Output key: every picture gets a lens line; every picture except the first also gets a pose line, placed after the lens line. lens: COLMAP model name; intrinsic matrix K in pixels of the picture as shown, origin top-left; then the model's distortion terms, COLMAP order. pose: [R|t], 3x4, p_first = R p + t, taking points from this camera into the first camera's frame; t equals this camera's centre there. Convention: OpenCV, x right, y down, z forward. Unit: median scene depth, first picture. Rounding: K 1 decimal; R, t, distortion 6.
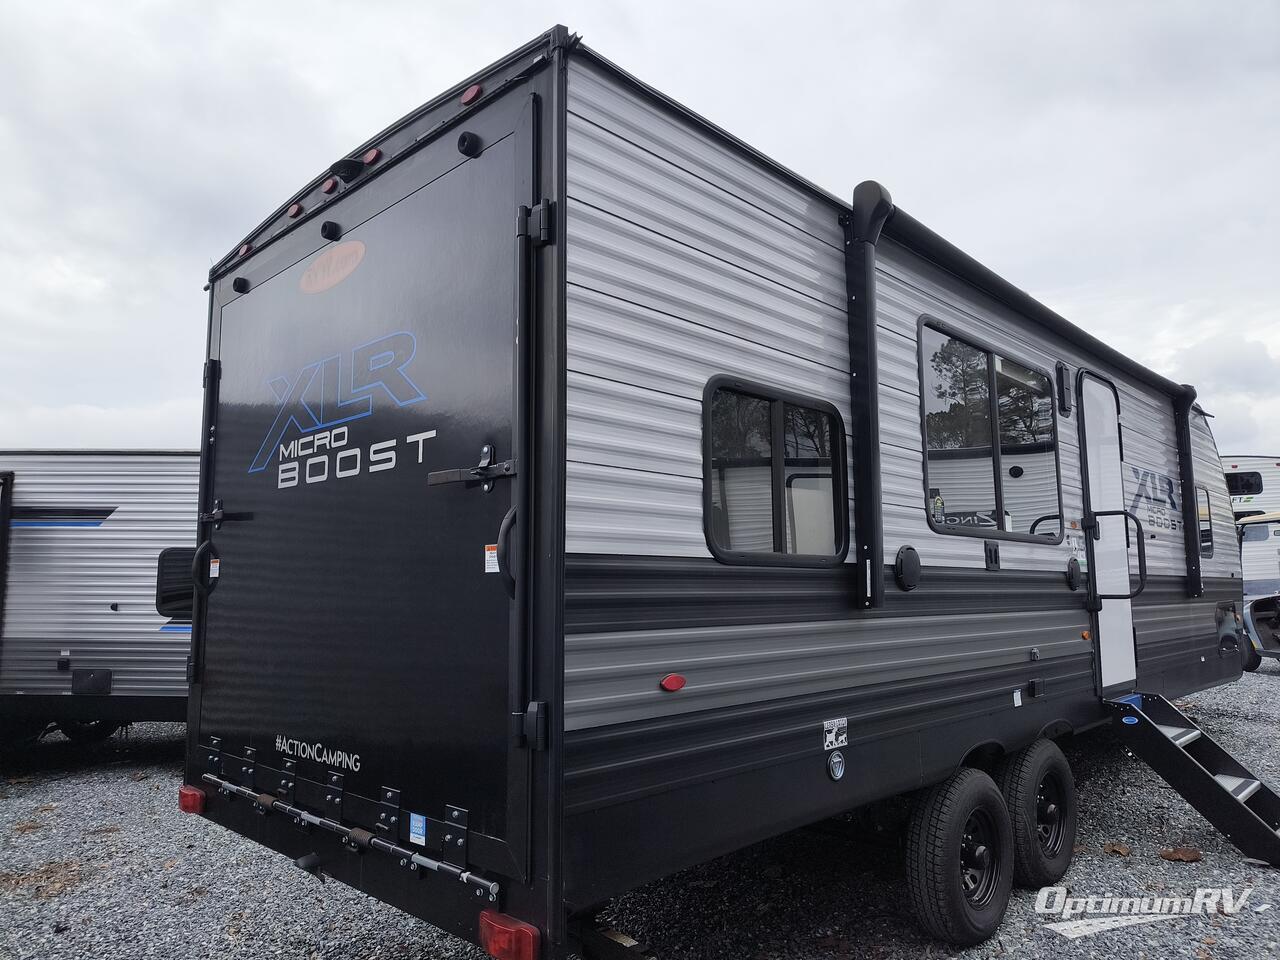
lens RADIAL K [[882.6, 0, 640.0], [0, 882.6, 480.0], [0, 0, 1]] dist [0.004898, 0.000588]
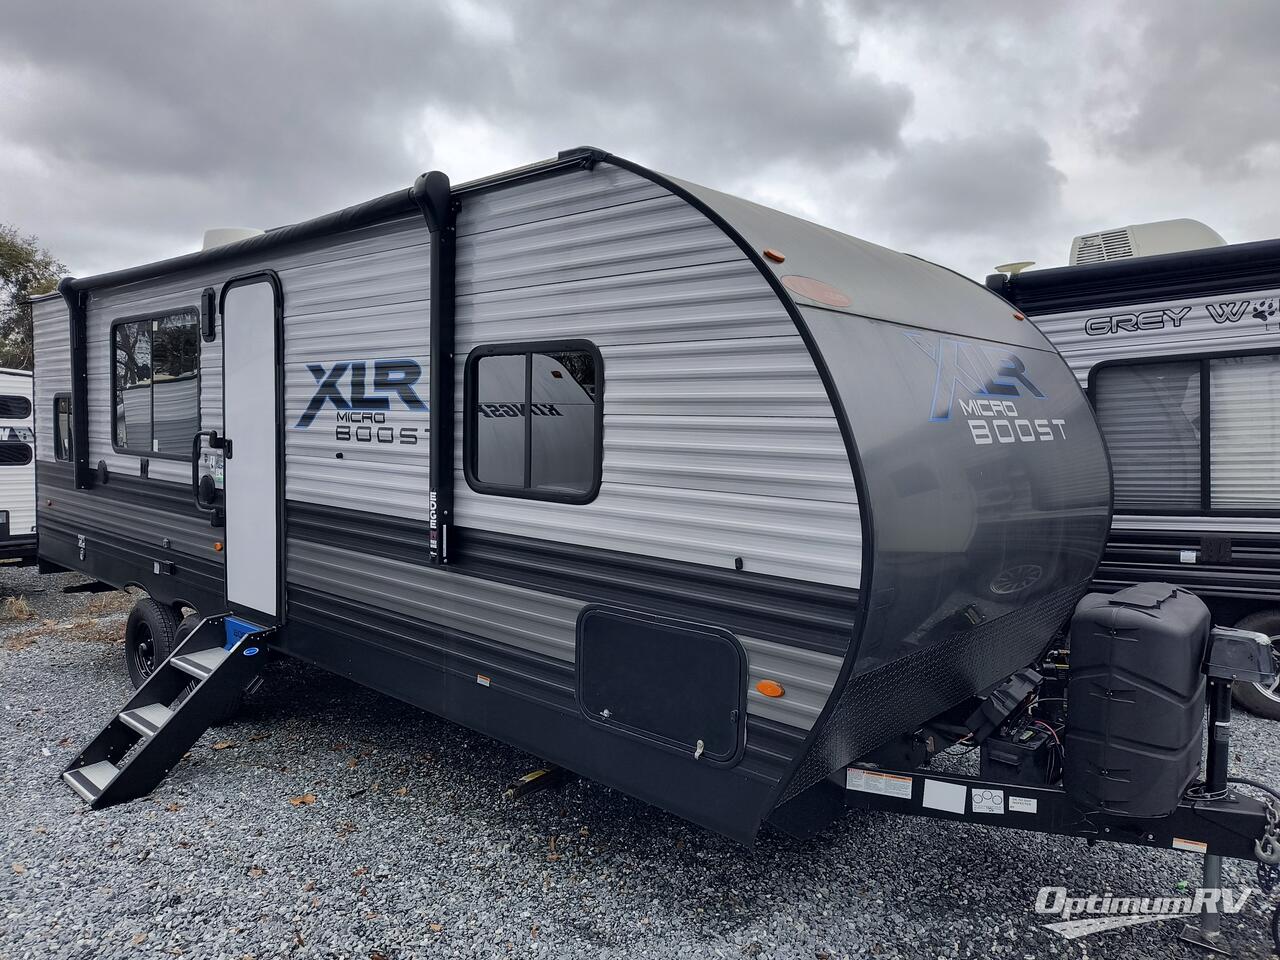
lens RADIAL K [[882.6, 0, 640.0], [0, 882.6, 480.0], [0, 0, 1]] dist [0.004898, 0.000588]
pose [[0.048672, 0.070705, -0.996309, 1.710633], [0.102654, 0.991855, 0.075404, 0.071237], [0.993526, -0.105946, 0.041017, 1.577203]]
